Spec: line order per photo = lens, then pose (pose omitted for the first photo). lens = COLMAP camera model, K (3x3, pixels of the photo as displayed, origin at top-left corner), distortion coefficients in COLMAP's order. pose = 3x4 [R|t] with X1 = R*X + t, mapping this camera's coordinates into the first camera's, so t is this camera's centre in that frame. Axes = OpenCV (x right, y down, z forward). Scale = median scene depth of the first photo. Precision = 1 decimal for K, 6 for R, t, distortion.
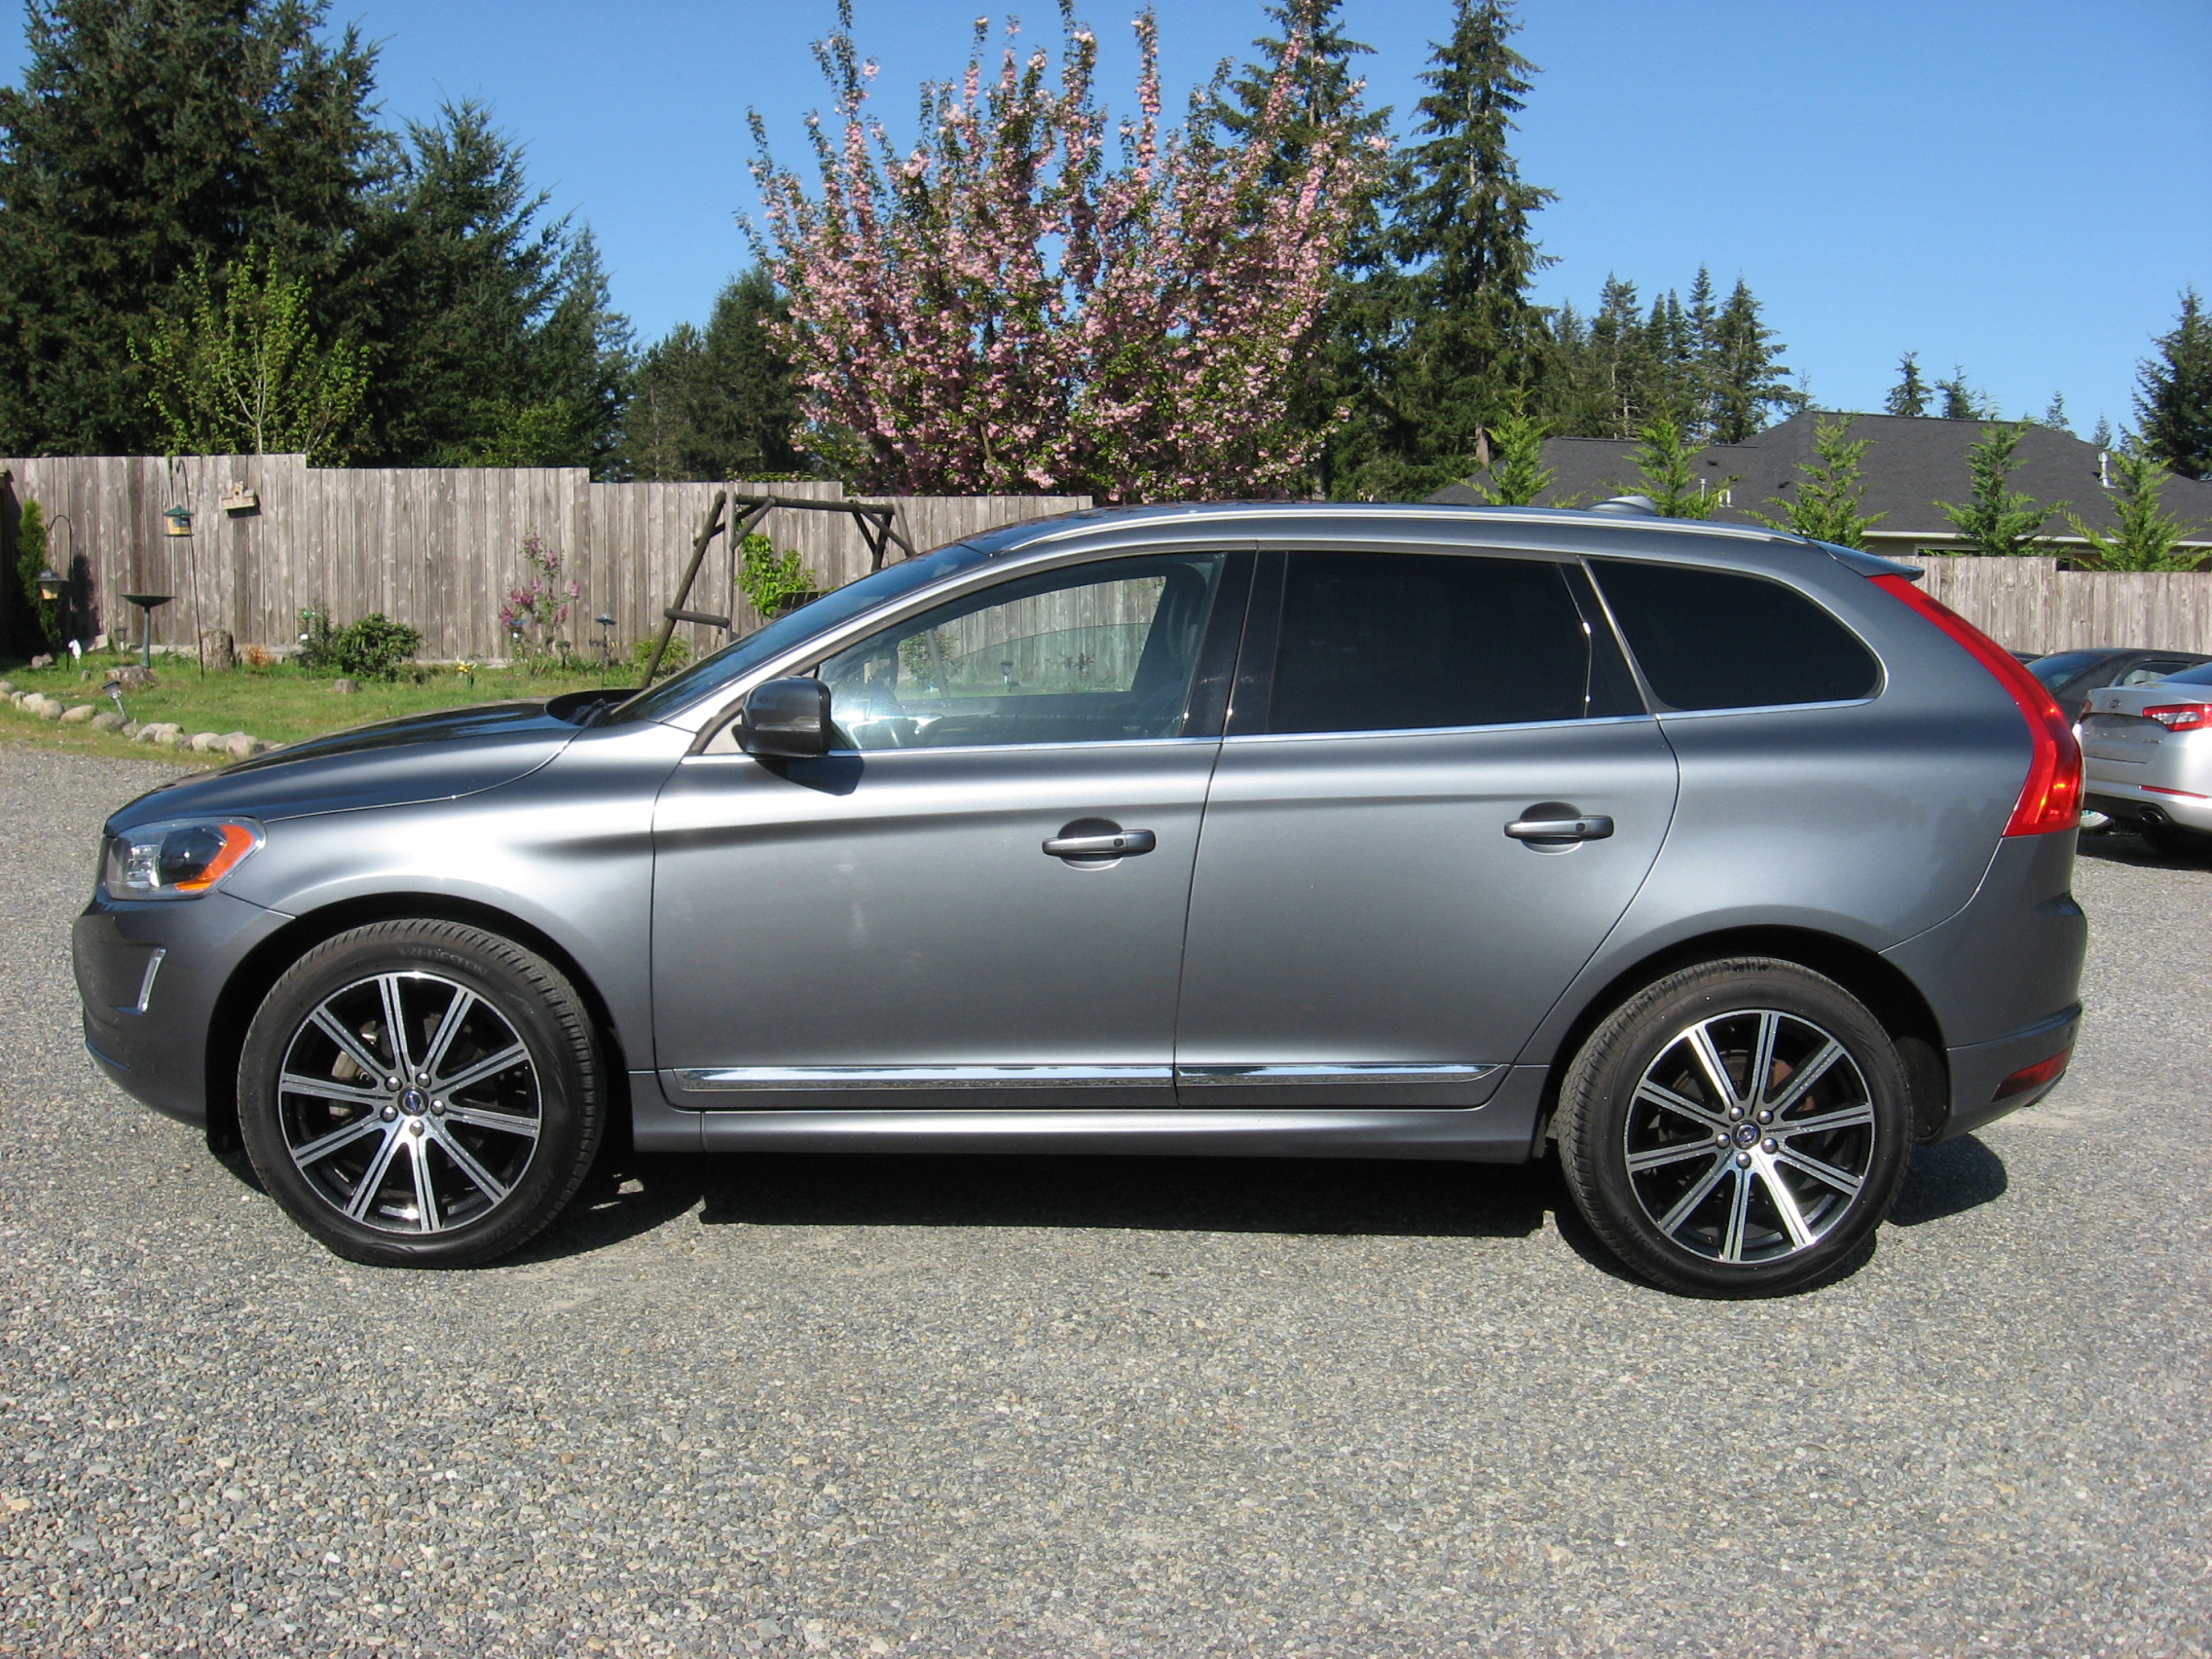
lens RADIAL K [[2341.3, 0, 1139.1], [0, 2341.3, 835.5], [0, 0, 1]] dist [-0.154309, 0.096653]
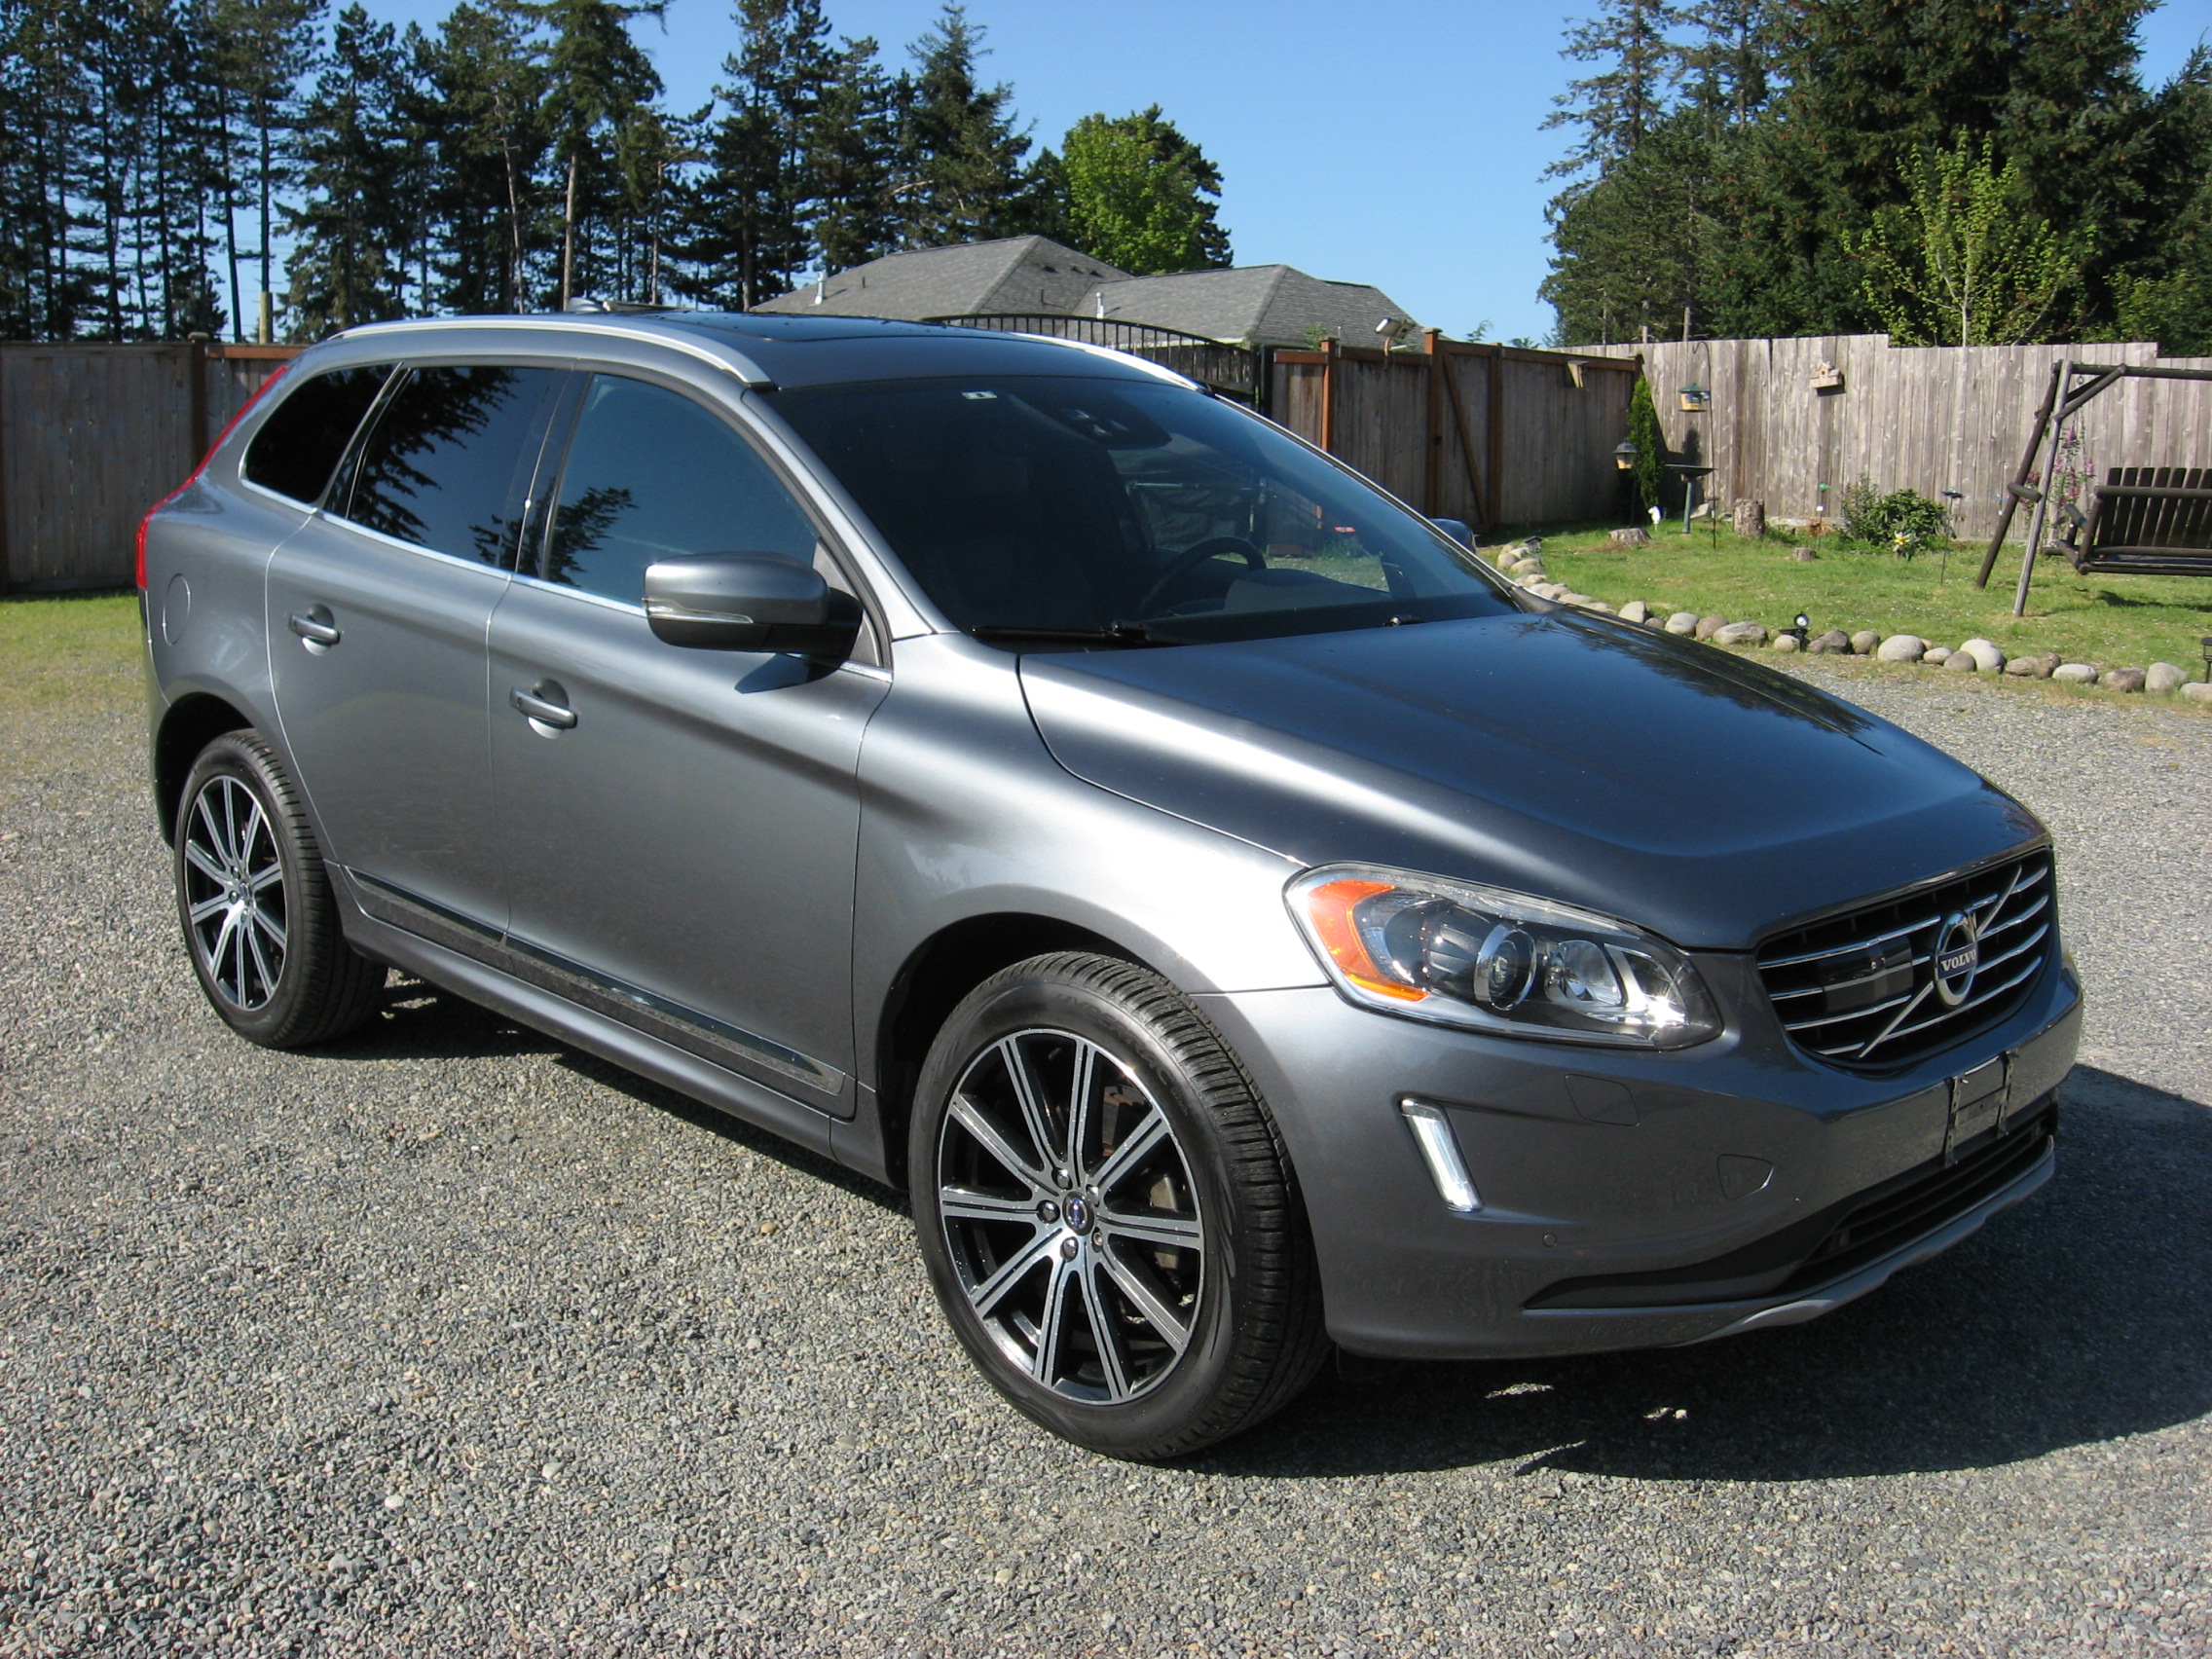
lens RADIAL K [[2323.6, 0, 1124.3], [0, 2323.6, 827.4], [0, 0, 1]] dist [-0.144643, 0.080133]
pose [[0.610282, 0.118750, -0.783233, 0.138699], [-0.084077, 0.992826, 0.085016, -0.002373], [0.787710, 0.013968, 0.615888, 0.055904]]
